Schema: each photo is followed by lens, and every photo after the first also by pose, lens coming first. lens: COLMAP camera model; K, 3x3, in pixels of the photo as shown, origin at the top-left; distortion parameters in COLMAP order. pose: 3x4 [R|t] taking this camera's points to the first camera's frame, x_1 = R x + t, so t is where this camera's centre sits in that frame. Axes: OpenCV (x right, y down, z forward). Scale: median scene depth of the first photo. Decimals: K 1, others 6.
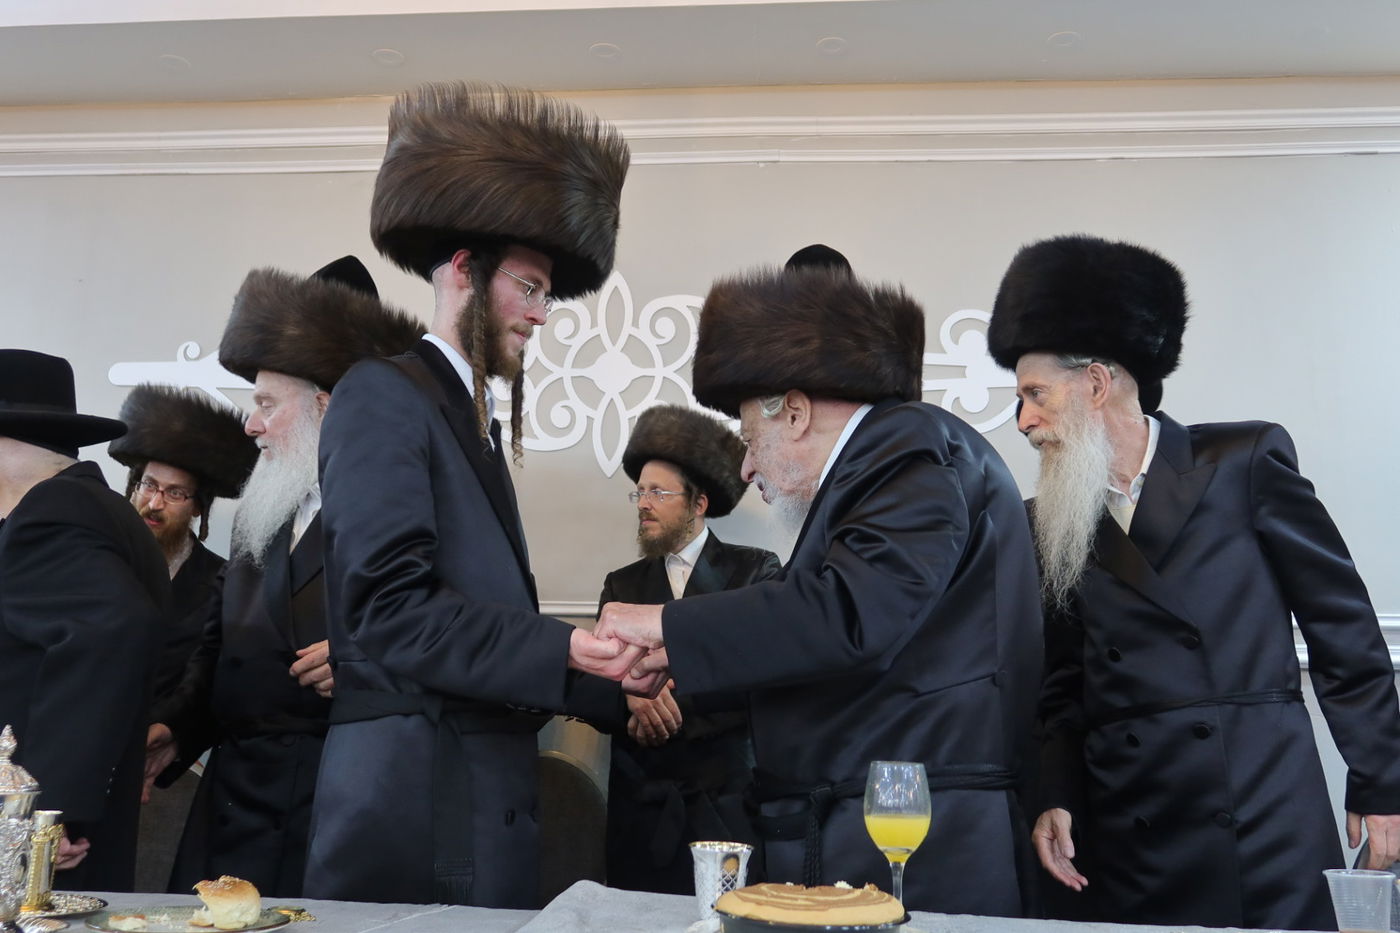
lens RADIAL K [[1308.7, 0, 700.2], [0, 1308.7, 454.6], [0, 0, 1]] dist [-0.009100, 0.000000]
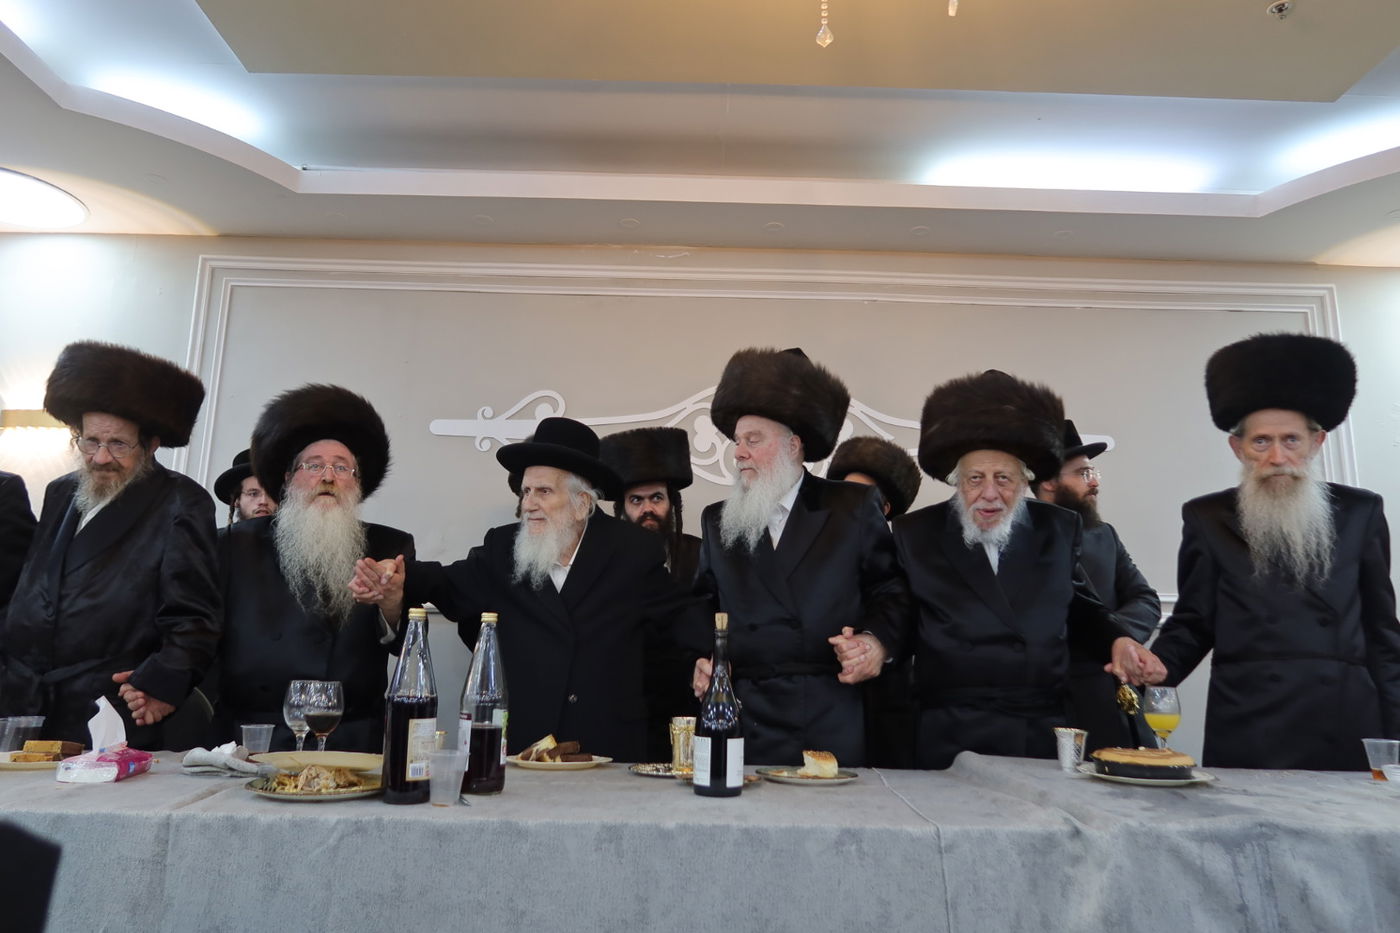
lens RADIAL K [[966.0, 0, 699.2], [0, 966.0, 463.3], [0, 0, 1]] dist [-0.022139, 0.010105]
pose [[0.995138, 0.020051, 0.096428, -0.634731], [-0.020222, 0.999795, 0.000800, -0.068310], [-0.096392, -0.002746, 0.995340, -0.297092]]
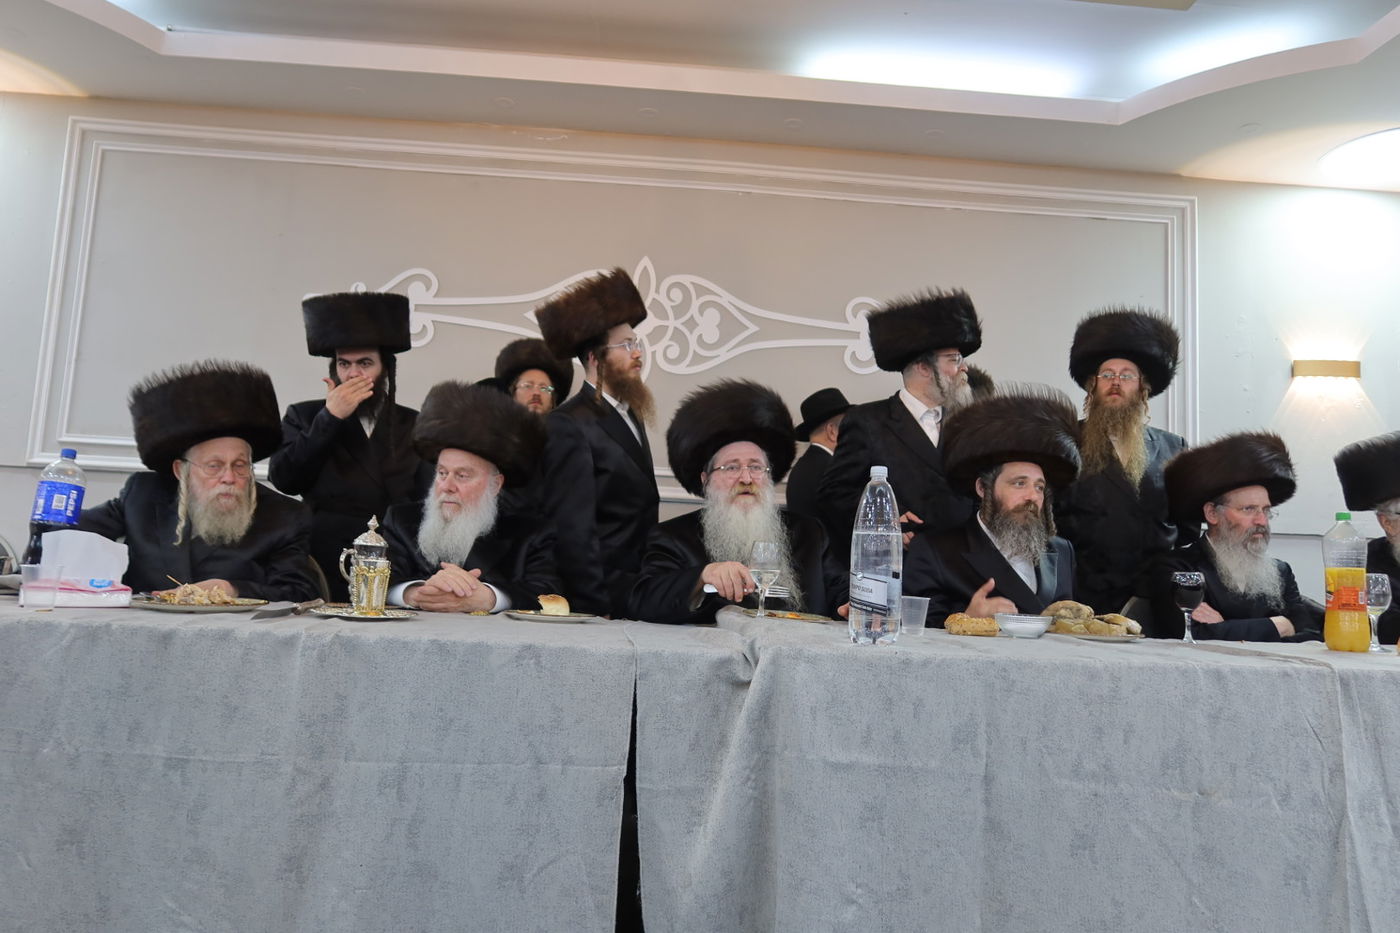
lens RADIAL K [[966.0, 0, 699.3], [0, 966.0, 470.1], [0, 0, 1]] dist [-0.022139, 0.010105]
pose [[0.989881, 0.043366, 0.135110, -0.357421], [-0.057973, 0.992662, 0.106122, -0.030032], [-0.129517, -0.112881, 0.985131, -0.431007]]
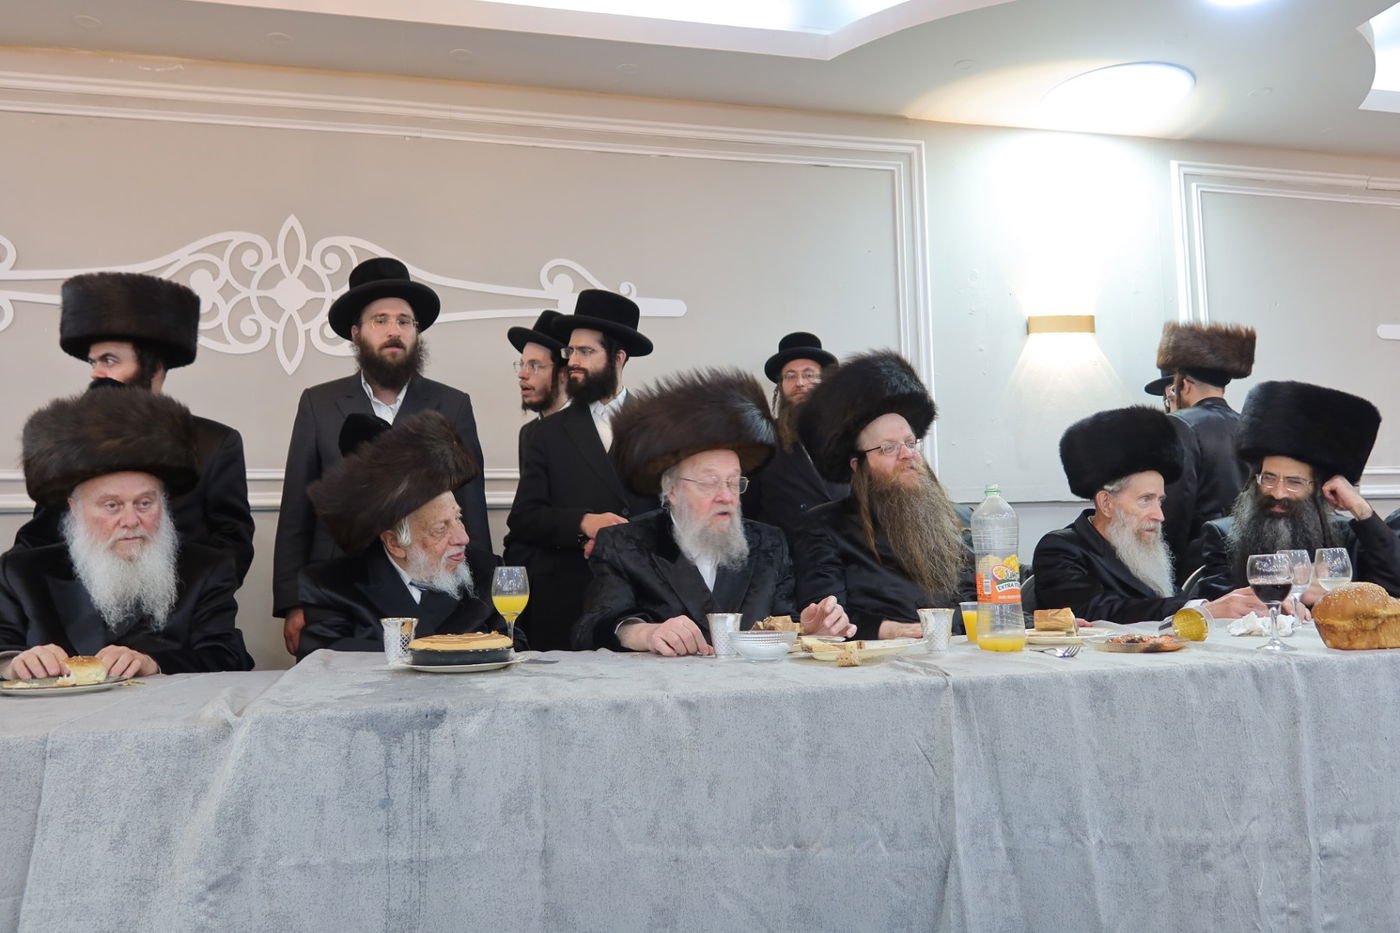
lens RADIAL K [[1067.5, 0, 695.5], [0, 1067.5, 468.5], [0, 0, 1]] dist [0.000369, 0.000843]
pose [[0.948395, -0.013909, 0.316785, -0.058001], [-0.023924, 0.993051, 0.115227, -0.054137], [-0.316187, -0.116859, 0.941472, -0.366067]]
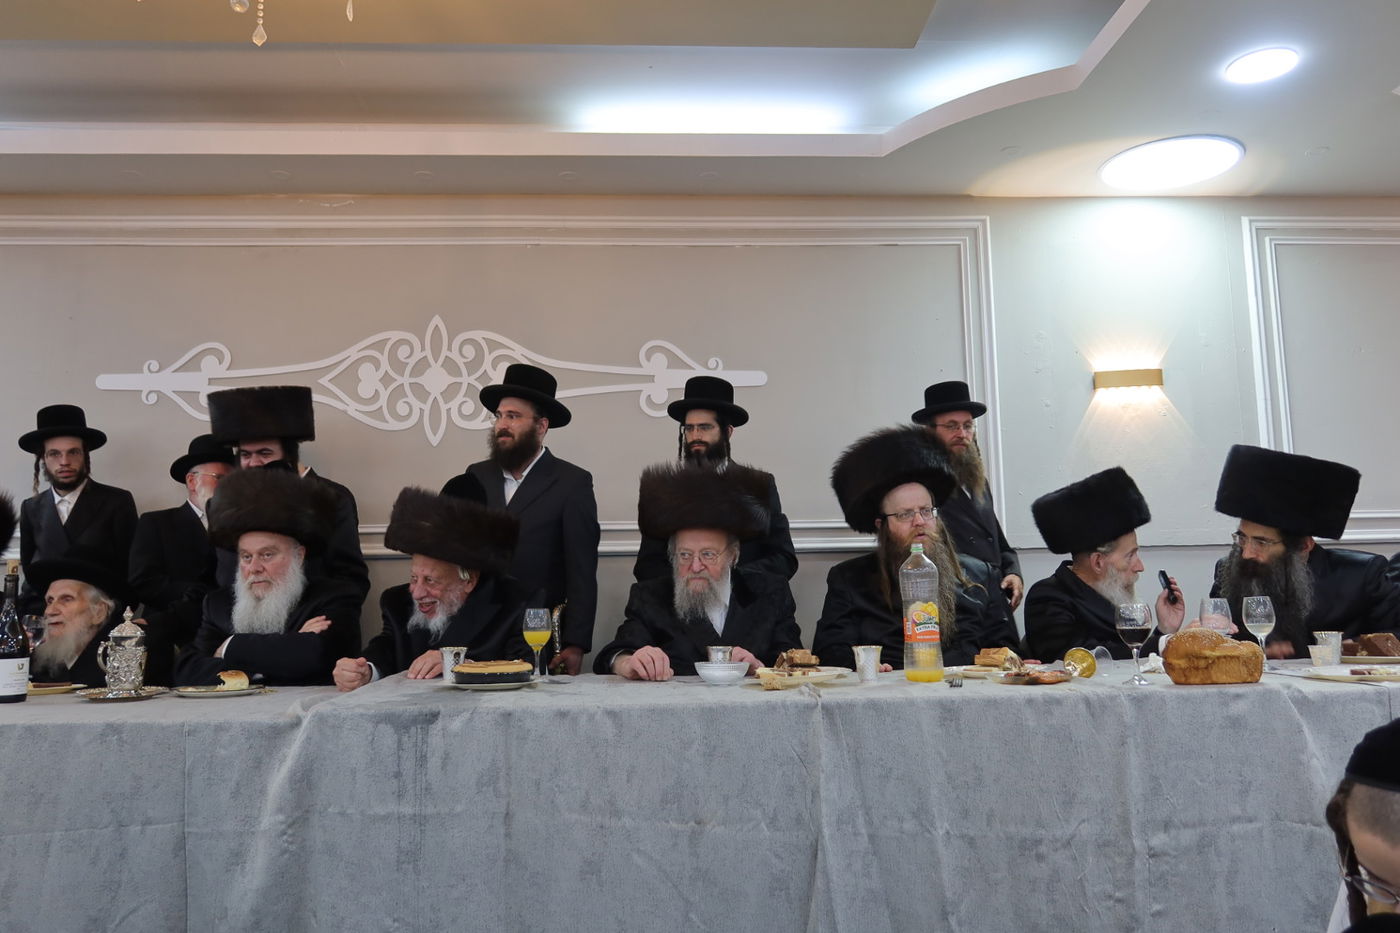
lens RADIAL K [[1047.9, 0, 693.9], [0, 1047.9, 472.4], [0, 0, 1]] dist [-0.002240, -0.030277]
pose [[0.990880, -0.020602, 0.133166, 0.174750], [0.009264, 0.996320, 0.085212, -0.136524], [-0.134432, -0.083201, 0.987424, -0.748257]]
